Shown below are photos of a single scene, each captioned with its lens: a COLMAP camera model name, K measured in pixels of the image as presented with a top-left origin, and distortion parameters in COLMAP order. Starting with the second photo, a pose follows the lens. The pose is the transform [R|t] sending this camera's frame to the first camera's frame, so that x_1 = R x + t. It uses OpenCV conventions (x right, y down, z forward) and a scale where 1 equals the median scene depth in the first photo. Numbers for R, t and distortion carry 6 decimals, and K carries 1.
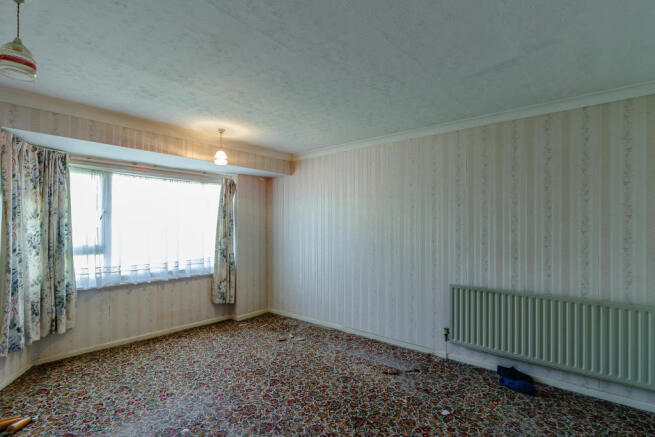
lens RADIAL K [[326.4, 0, 328.0], [0, 326.4, 231.4], [0, 0, 1]] dist [0.001845, 0.000322]
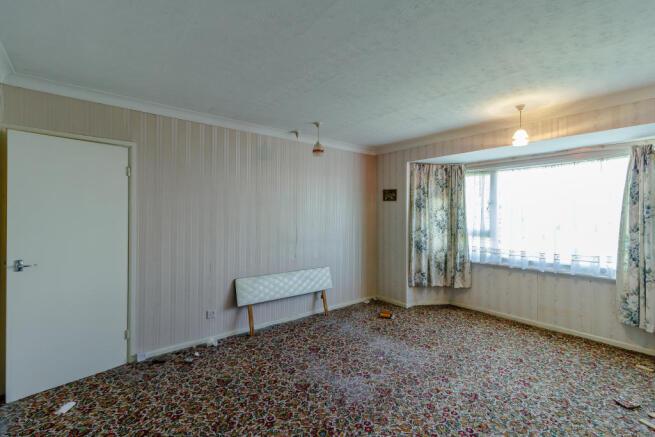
lens RADIAL K [[289.4, 0, 327.5], [0, 289.4, 218.5], [0, 0, 1]] dist [-0.001163, -0.000106]
pose [[-0.176331, 0.011602, -0.984263, 0.528184], [-0.017263, 0.999740, 0.014877, -0.008914], [0.984180, 0.019614, -0.176085, 0.614643]]
